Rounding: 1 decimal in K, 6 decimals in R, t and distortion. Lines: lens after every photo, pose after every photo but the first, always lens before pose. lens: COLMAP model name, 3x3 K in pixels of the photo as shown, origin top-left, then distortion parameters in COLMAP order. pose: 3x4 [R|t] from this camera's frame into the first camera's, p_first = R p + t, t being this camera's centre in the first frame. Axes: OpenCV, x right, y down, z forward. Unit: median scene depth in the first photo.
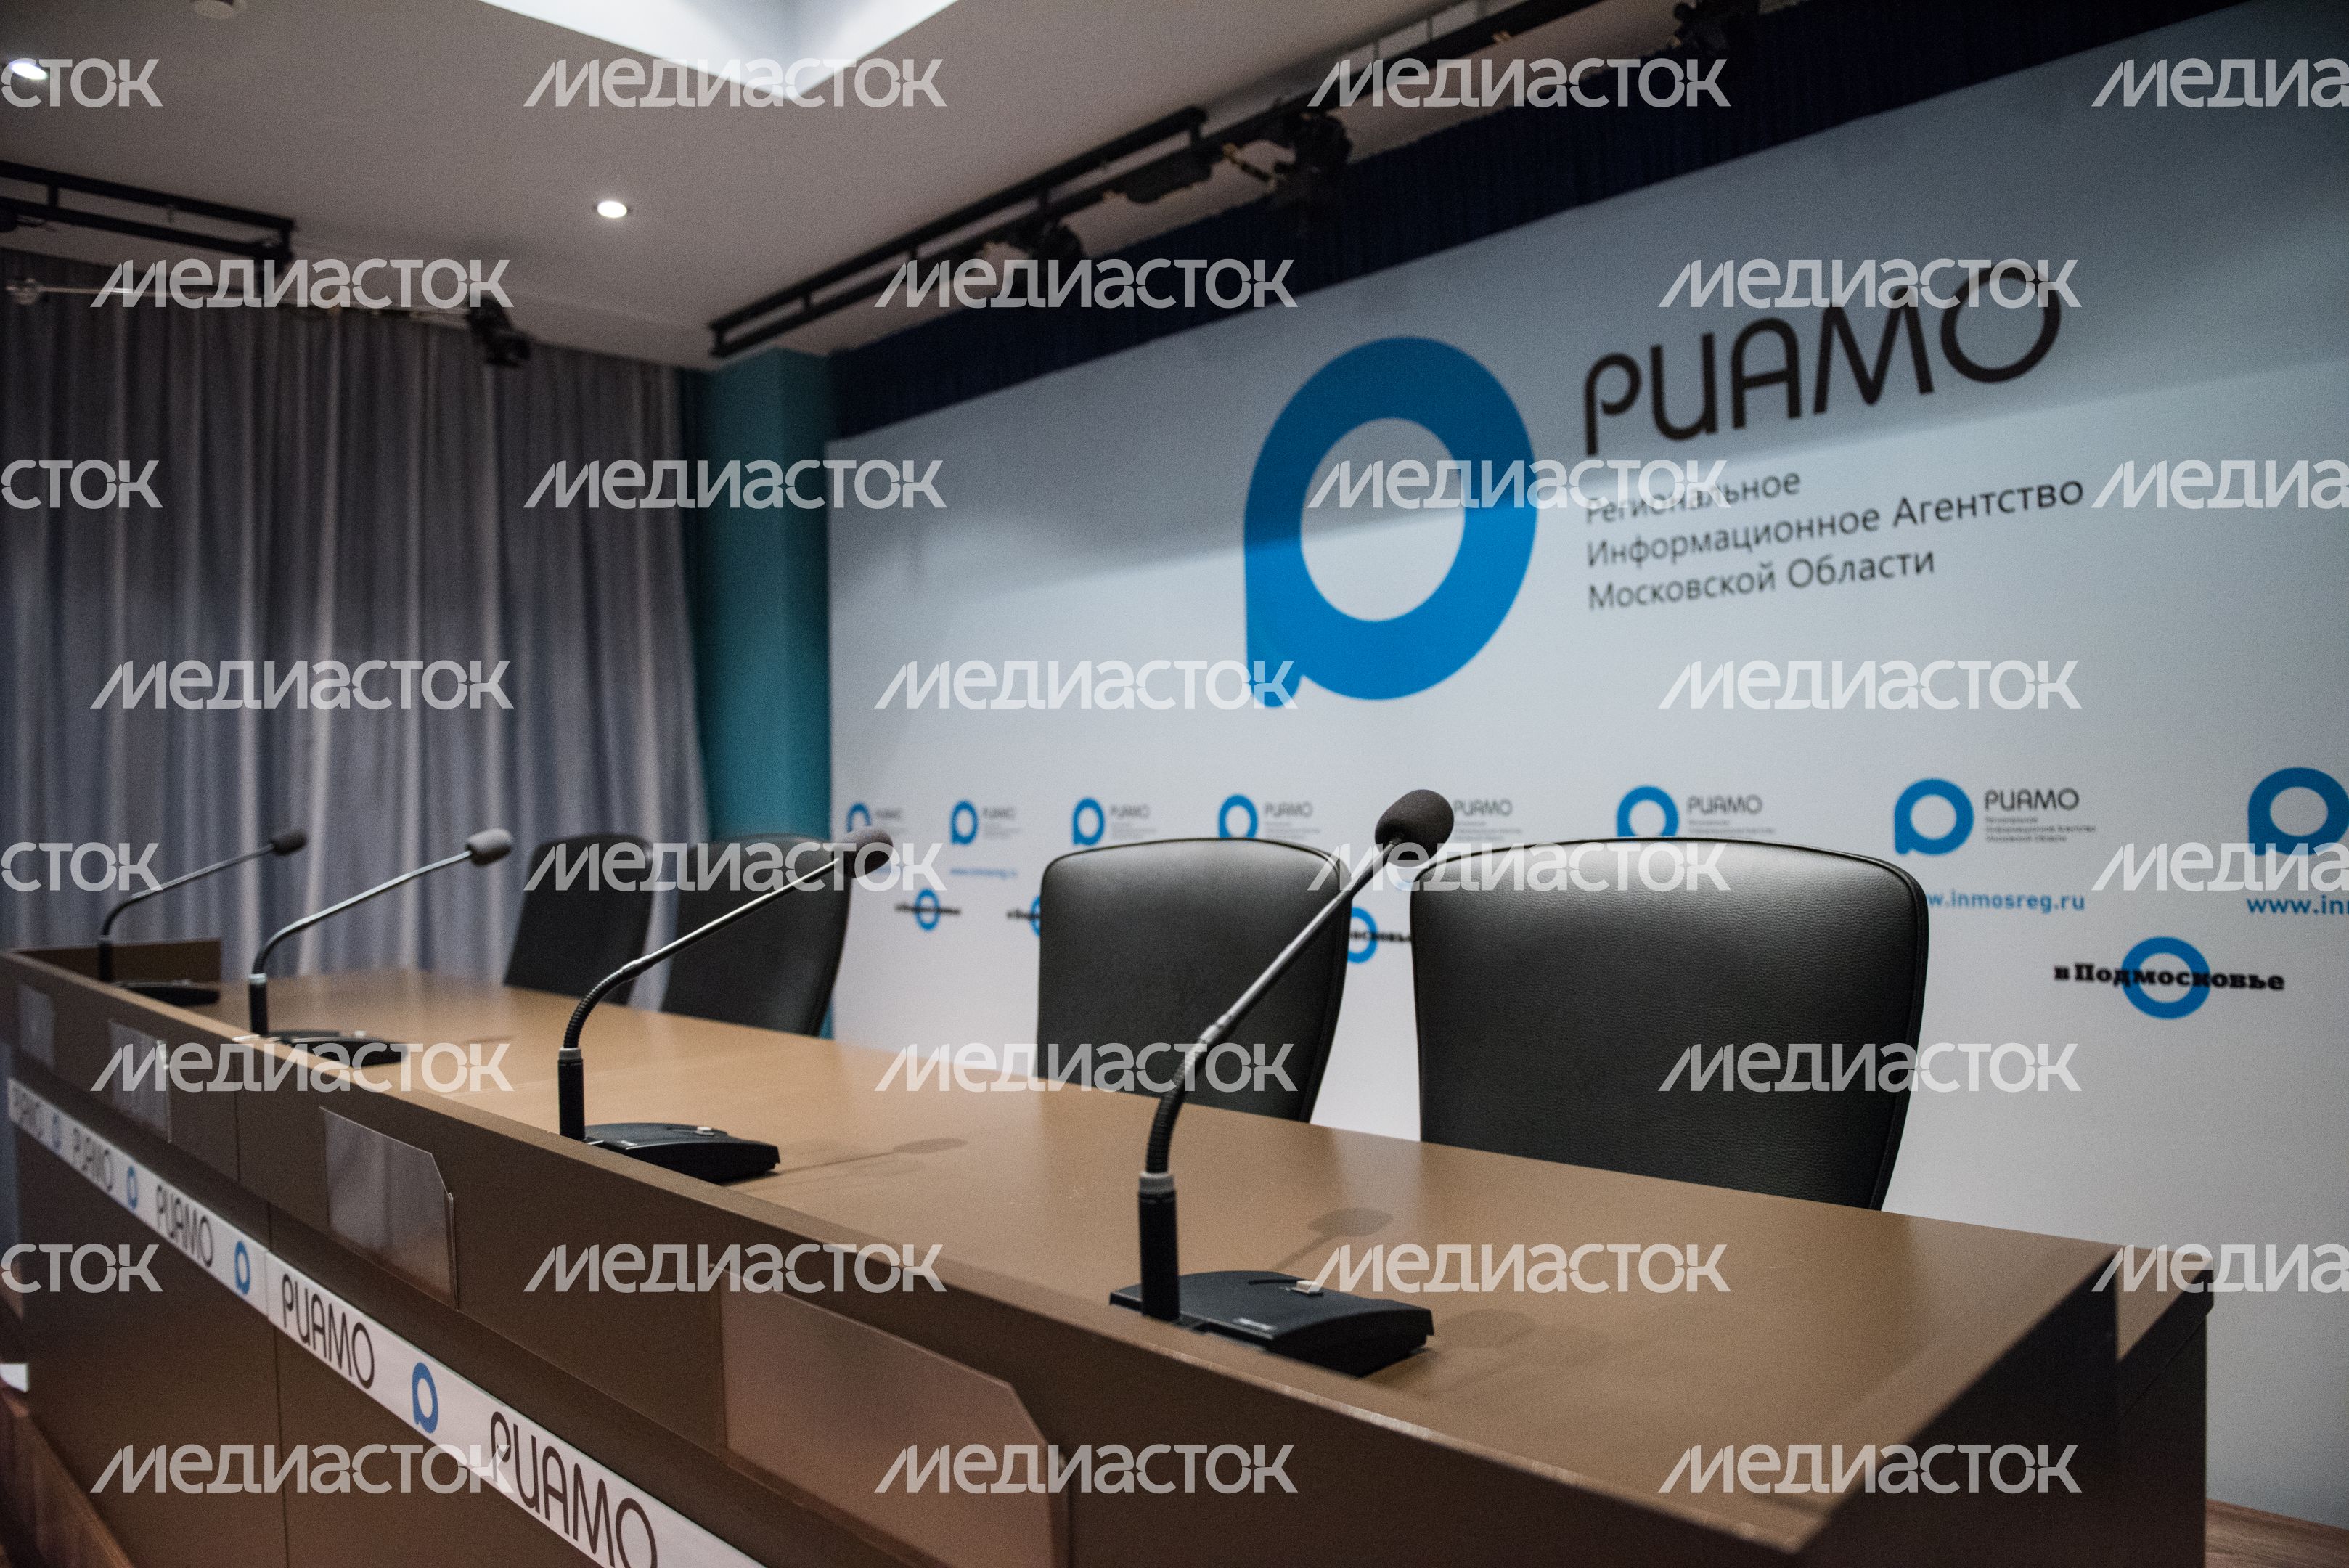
lens RADIAL K [[1585.7, 0, 1172.2], [0, 1585.7, 785.2], [0, 0, 1]] dist [-0.055177, 0.002978]
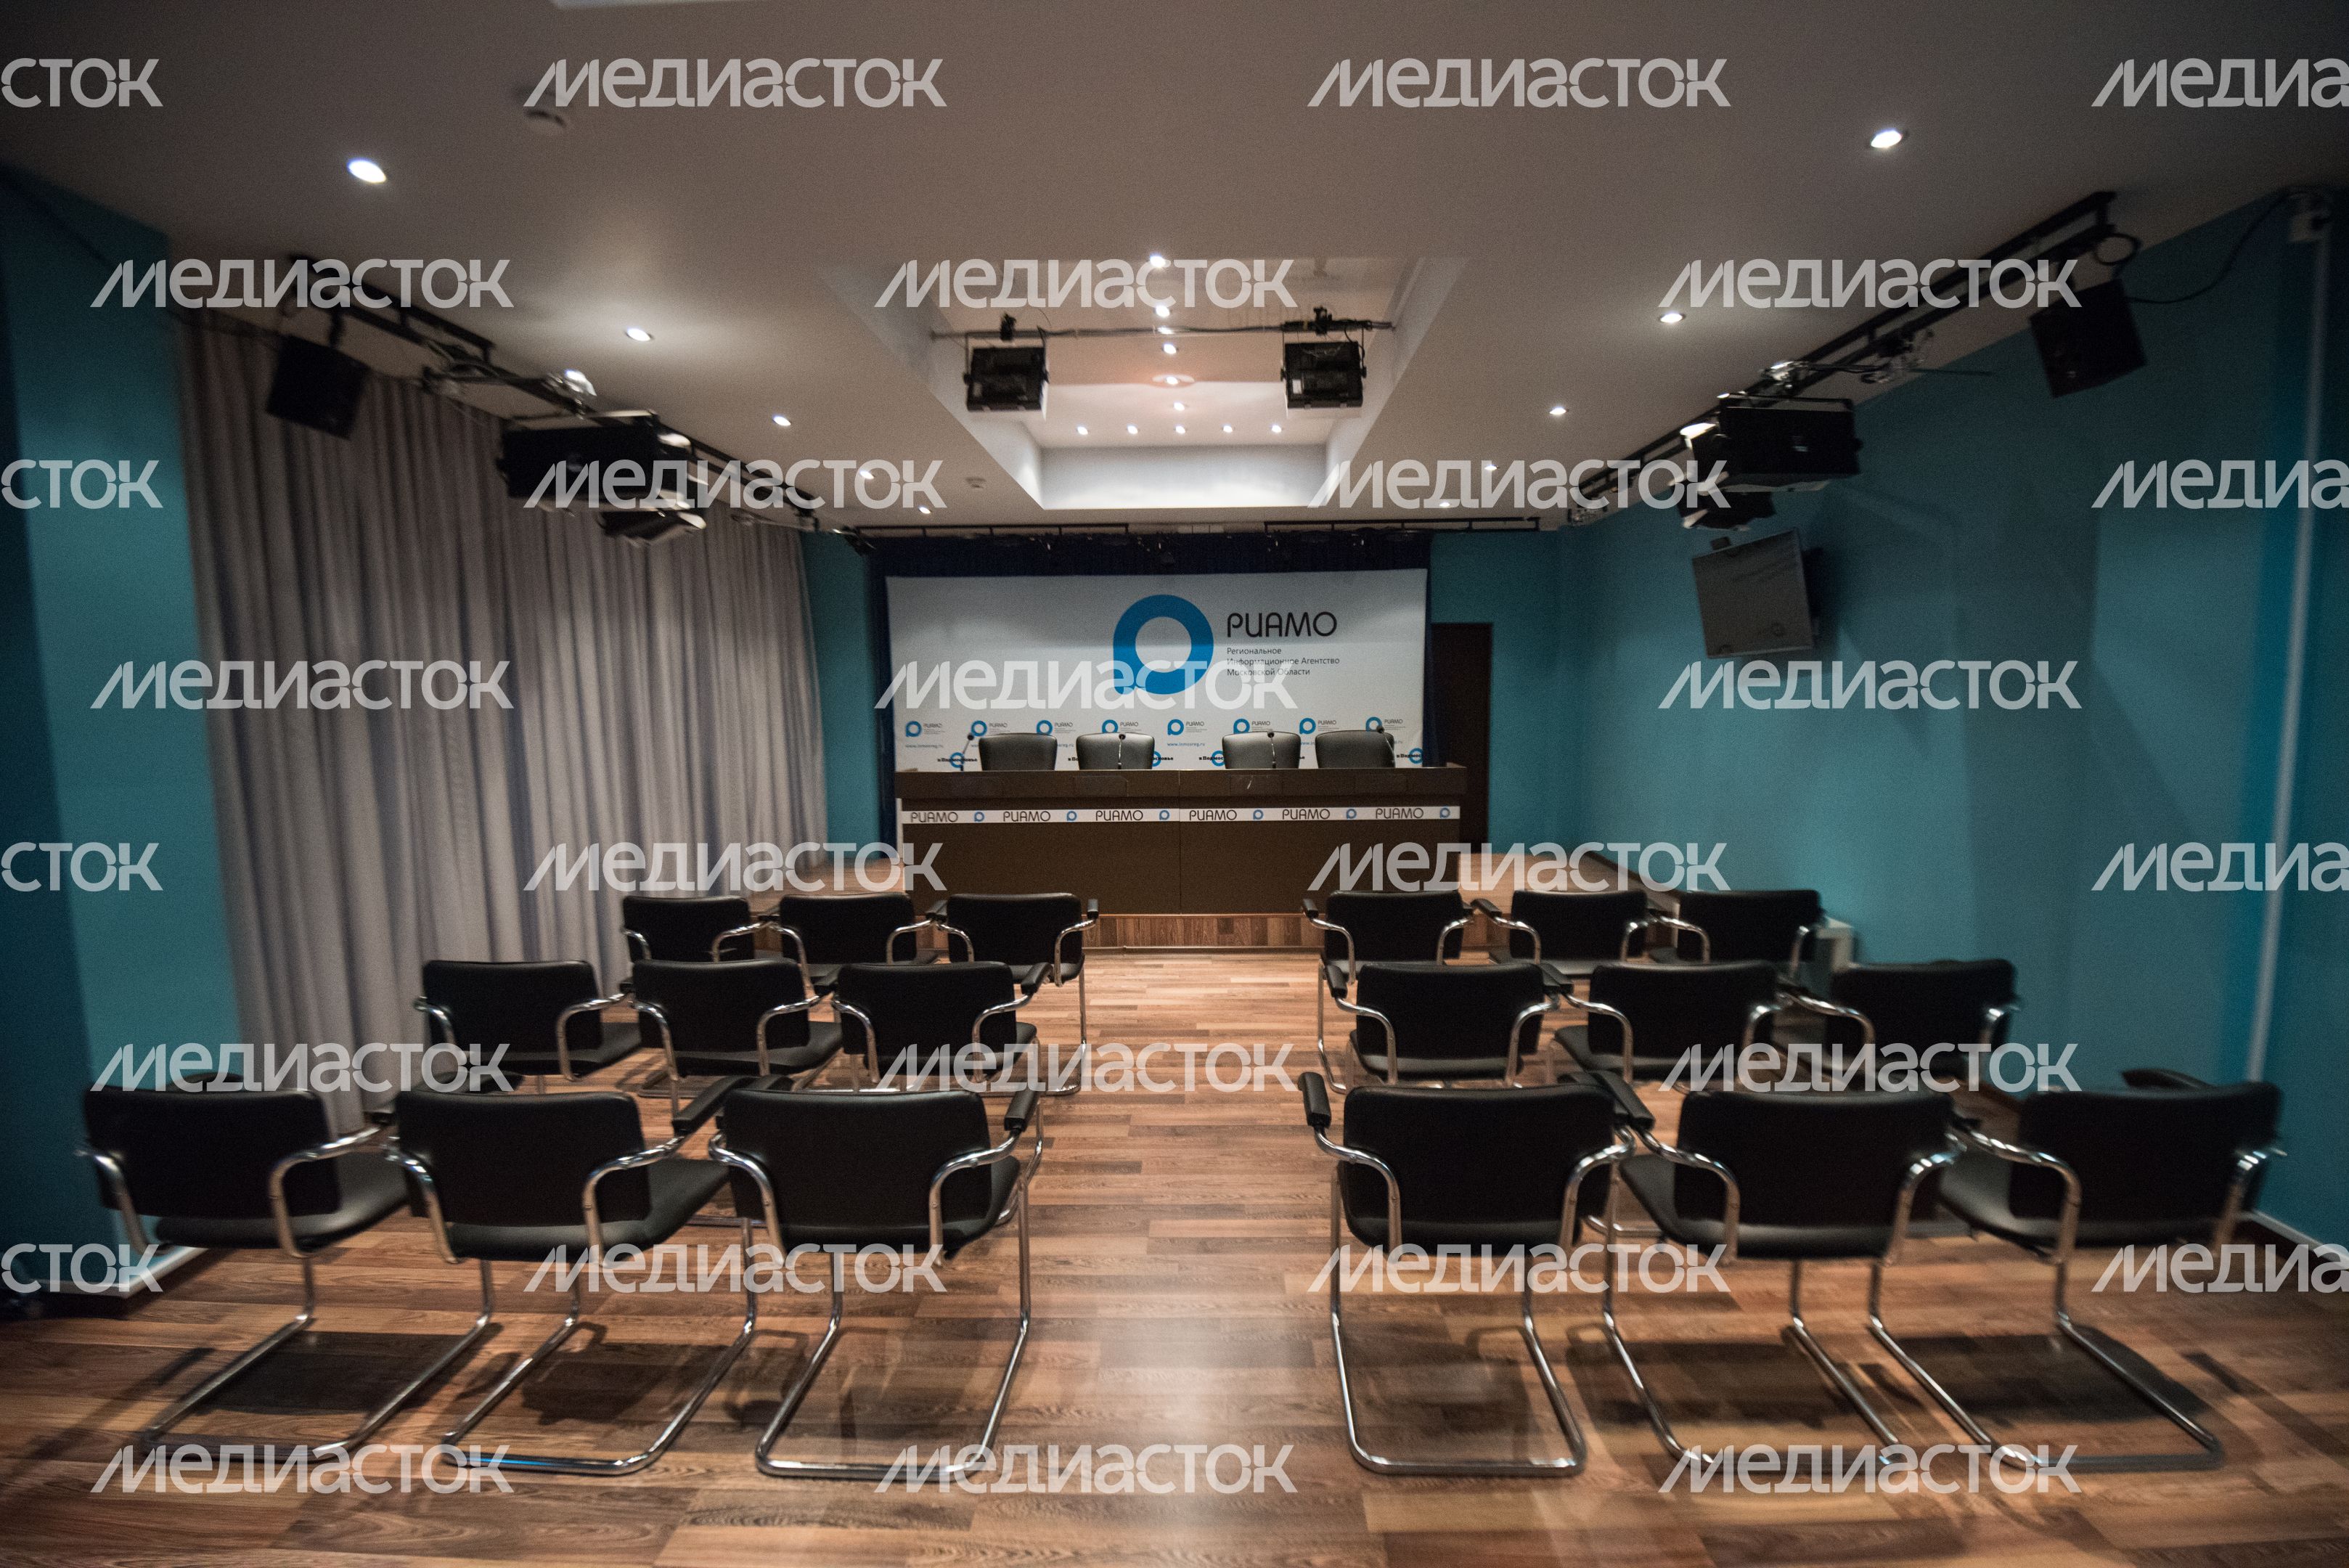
lens RADIAL K [[1065.3, 0, 1198.4], [0, 1065.3, 799.5], [0, 0, 1]] dist [0.002891, -0.020035]
pose [[0.723779, -0.051854, 0.688081, -1.882758], [-0.012377, 0.996036, 0.088080, -0.036392], [-0.689921, -0.072267, 0.720268, -1.056050]]
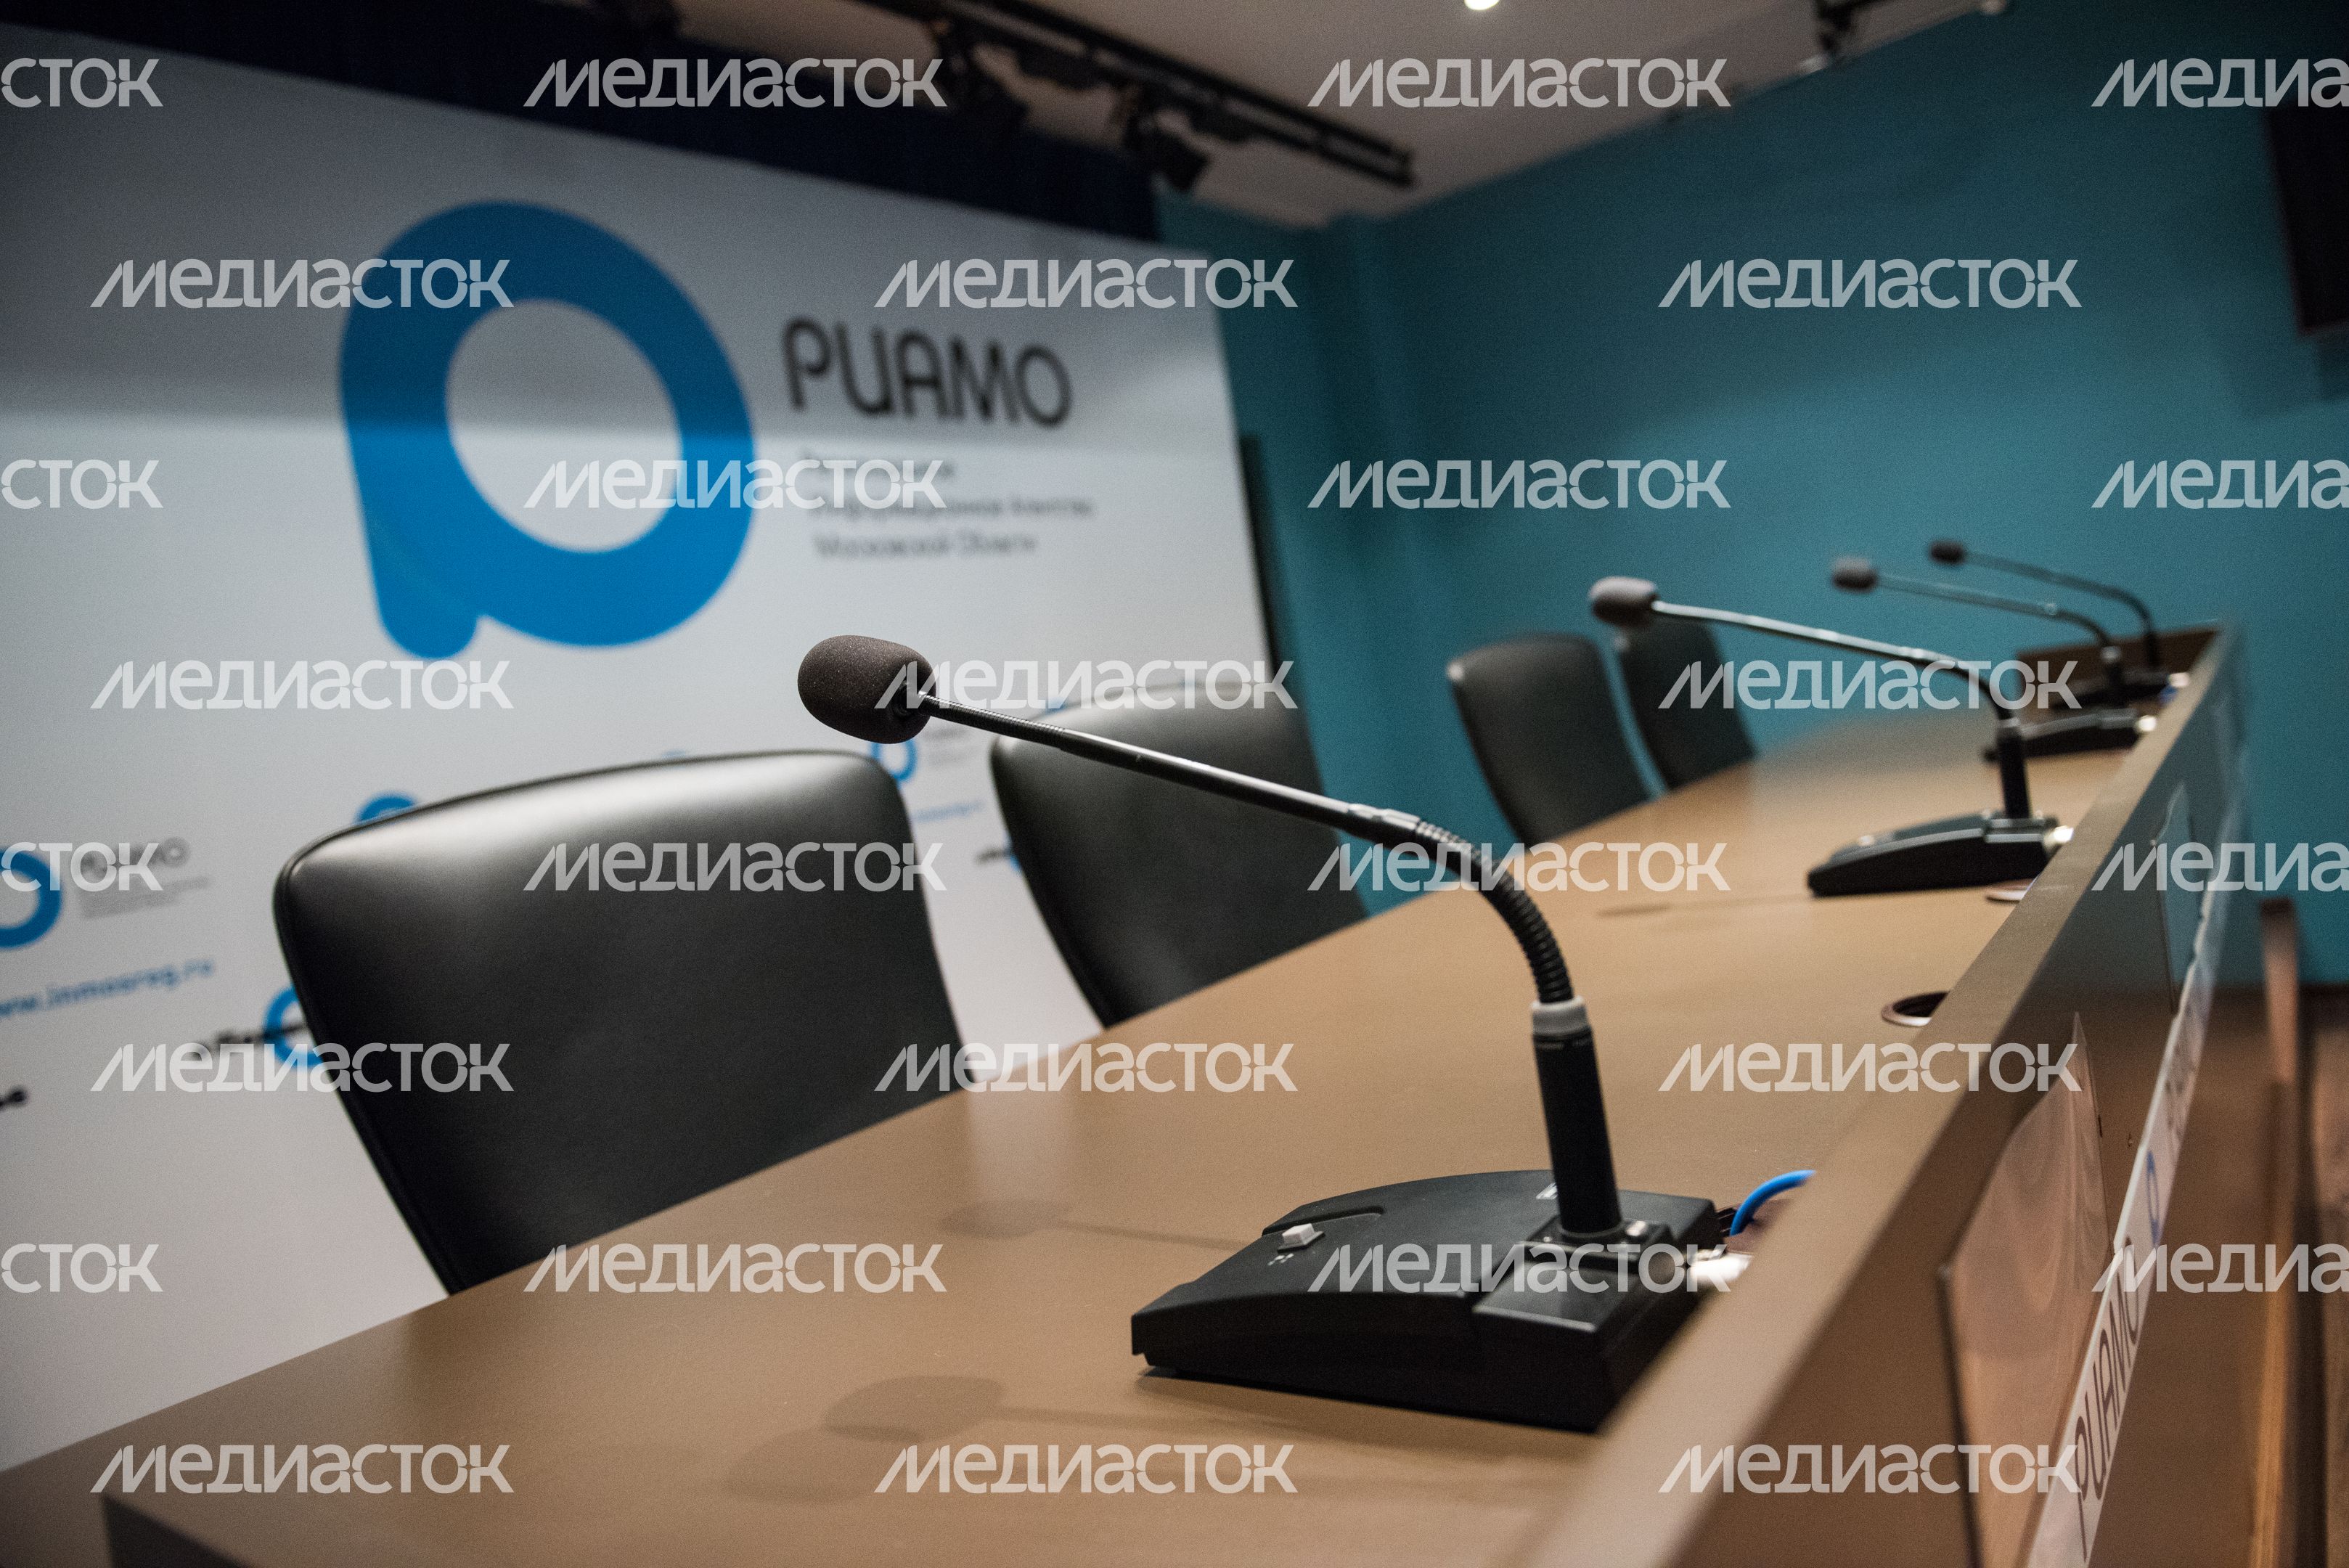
lens RADIAL K [[1570.4, 0, 1172.7], [0, 1570.4, 785.5], [0, 0, 1]] dist [-0.056447, 0.002282]
pose [[-0.135938, -0.002758, 0.990714, -0.852393], [0.157121, 0.987280, 0.024308, 0.050230], [-0.978179, 0.158967, -0.133775, 1.035186]]
